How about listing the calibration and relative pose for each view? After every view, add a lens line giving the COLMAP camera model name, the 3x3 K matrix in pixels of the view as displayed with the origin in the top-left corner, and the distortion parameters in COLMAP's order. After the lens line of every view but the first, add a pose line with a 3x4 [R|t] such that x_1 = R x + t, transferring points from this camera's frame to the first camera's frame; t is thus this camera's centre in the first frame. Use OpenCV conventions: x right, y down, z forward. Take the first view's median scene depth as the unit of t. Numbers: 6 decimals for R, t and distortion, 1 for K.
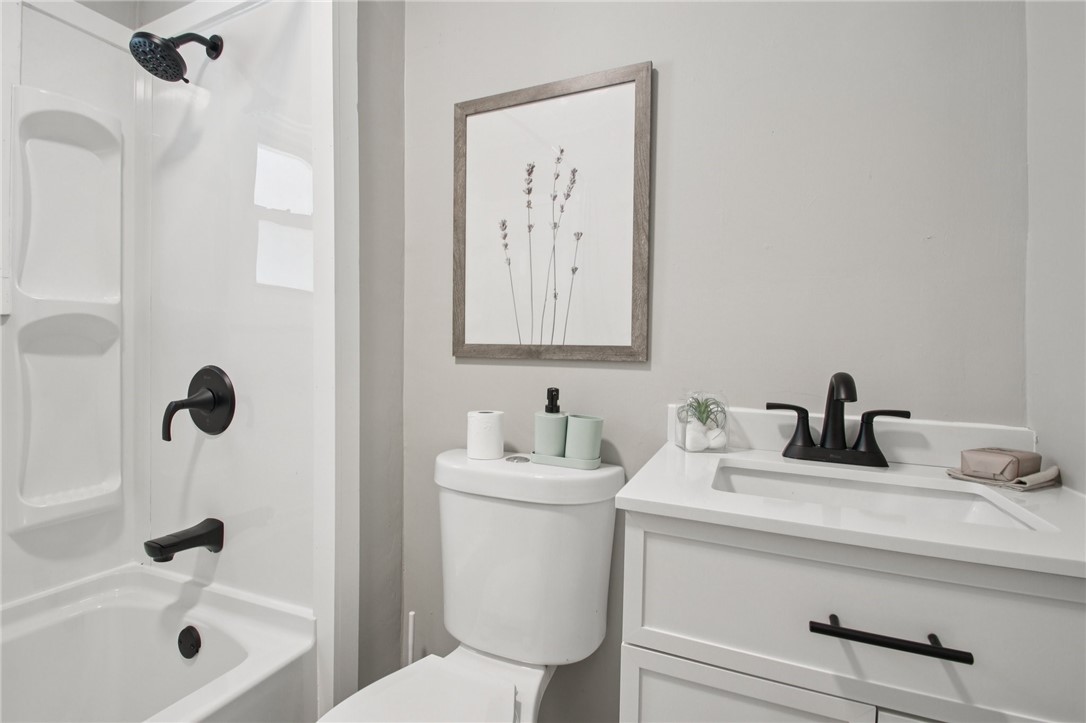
lens RADIAL K [[492.6, 0, 540.7], [0, 492.6, 350.4], [0, 0, 1]] dist [-0.001360, -0.007533]
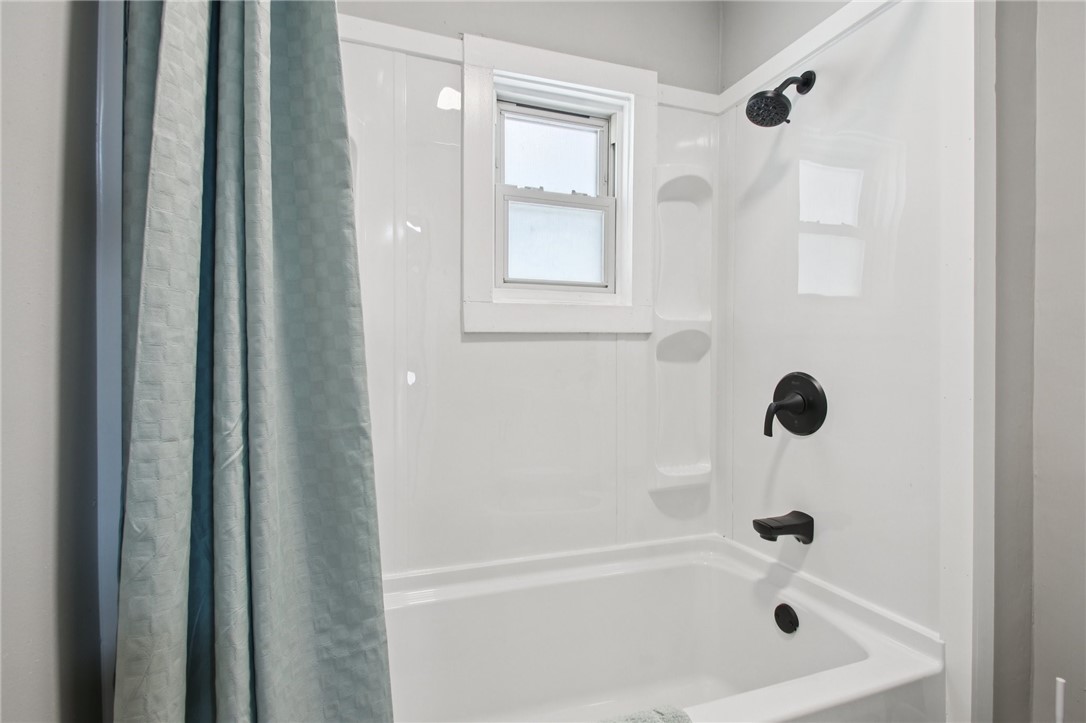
lens RADIAL K [[504.9, 0, 535.5], [0, 504.9, 352.4], [0, 0, 1]] dist [0.003098, -0.007866]
pose [[0.681252, -0.007603, -0.732009, -0.252826], [-0.000671, 0.999939, -0.011011, -0.000810], [0.732049, 0.007993, 0.681205, -0.210980]]
